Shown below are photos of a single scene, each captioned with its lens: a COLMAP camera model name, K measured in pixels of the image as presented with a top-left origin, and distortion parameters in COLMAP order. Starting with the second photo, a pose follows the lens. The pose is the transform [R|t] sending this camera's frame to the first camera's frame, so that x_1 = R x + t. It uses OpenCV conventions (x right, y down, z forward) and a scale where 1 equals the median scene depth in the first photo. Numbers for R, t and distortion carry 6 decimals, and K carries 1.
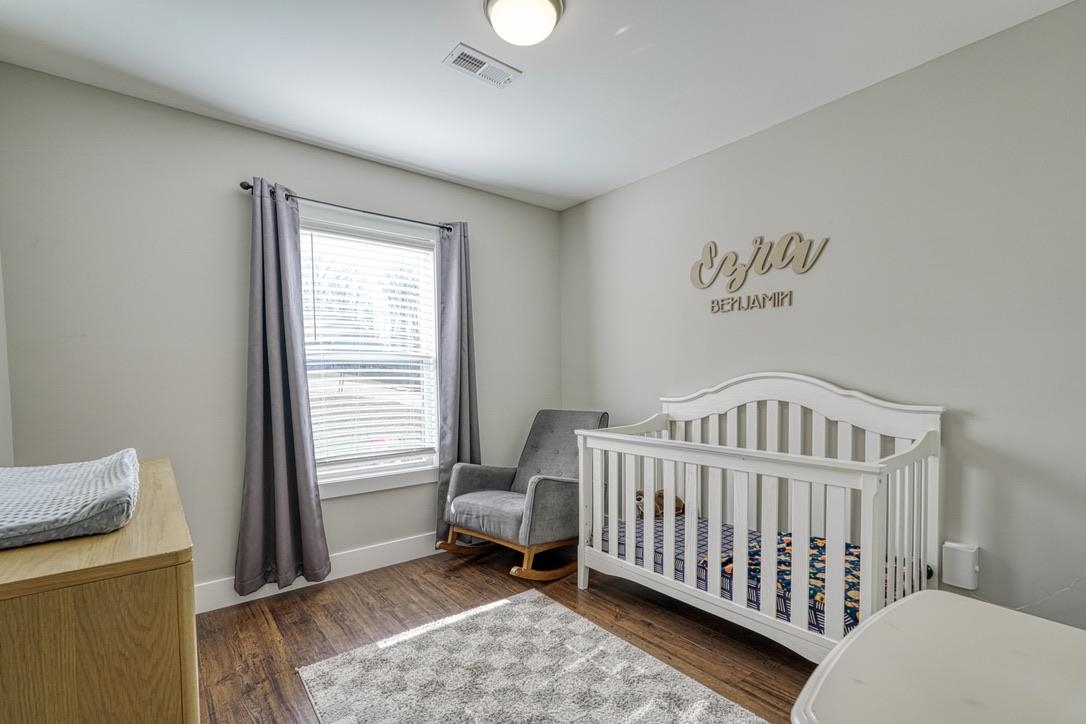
lens RADIAL K [[475.9, 0, 533.8], [0, 475.9, 391.5], [0, 0, 1]] dist [-0.015221, 0.003760]
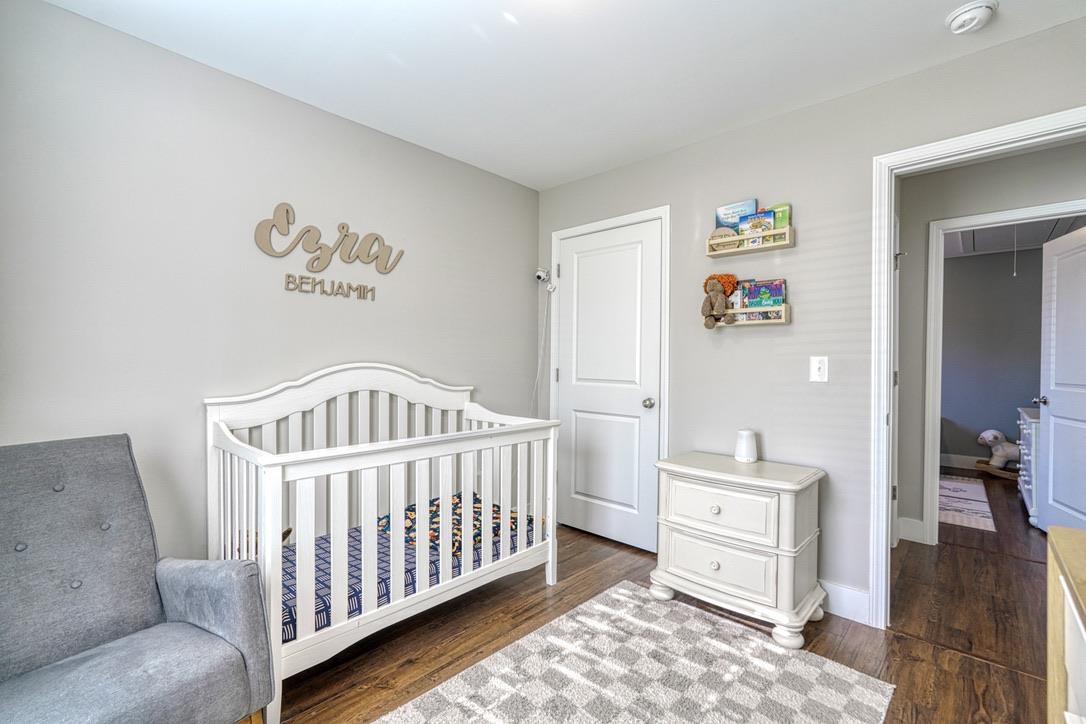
lens RADIAL K [[475.9, 0, 540.3], [0, 475.9, 354.4], [0, 0, 1]] dist [-0.015221, 0.003760]
pose [[-0.138241, 0.024676, 0.990091, -0.555482], [0.028413, 0.999377, -0.020940, -0.027014], [-0.989991, 0.025237, -0.138856, 0.764409]]
